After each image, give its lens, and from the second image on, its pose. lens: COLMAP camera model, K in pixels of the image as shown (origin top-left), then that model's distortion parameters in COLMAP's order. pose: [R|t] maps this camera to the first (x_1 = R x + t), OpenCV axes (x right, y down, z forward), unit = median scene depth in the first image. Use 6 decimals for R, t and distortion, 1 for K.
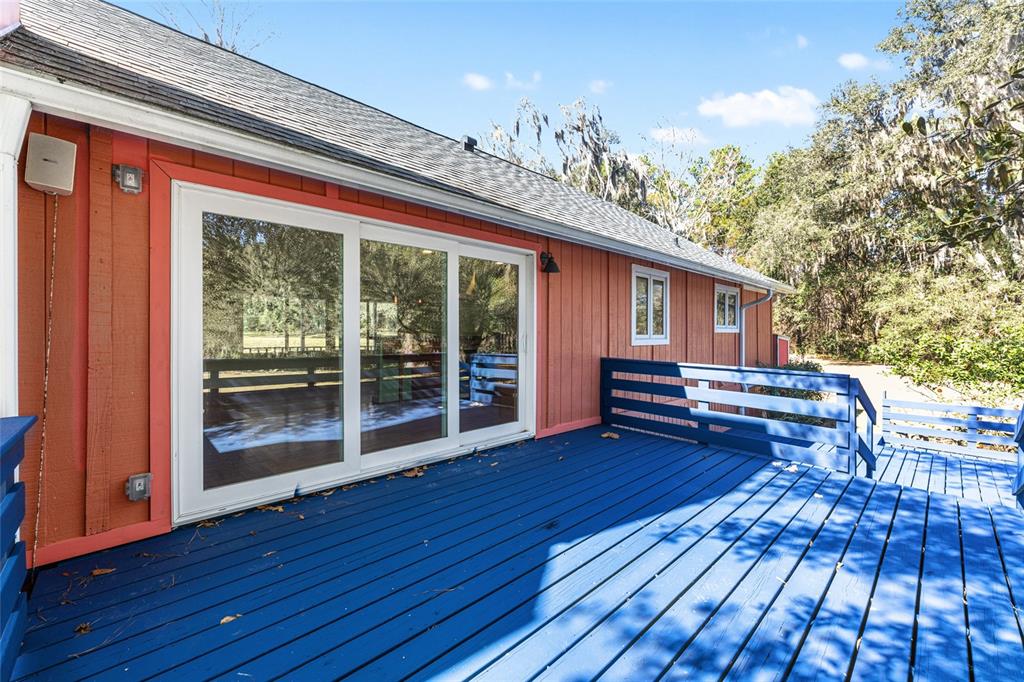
lens RADIAL K [[407.8, 0, 515.4], [0, 407.8, 337.0], [0, 0, 1]] dist [-0.001510, 0.000580]
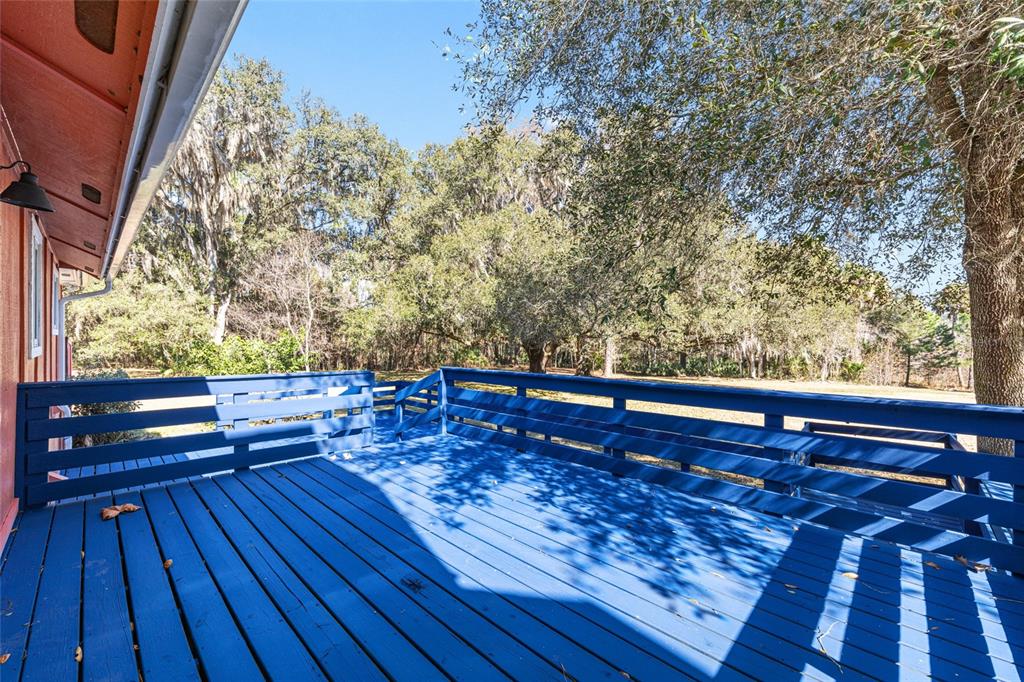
lens RADIAL K [[407.8, 0, 514.0], [0, 407.8, 342.2], [0, 0, 1]] dist [-0.001510, 0.000580]
pose [[-0.058680, -0.007147, 0.998251, -0.691481], [0.000273, 0.999974, 0.007176, -0.004389], [-0.998277, 0.000694, -0.058677, 0.872422]]
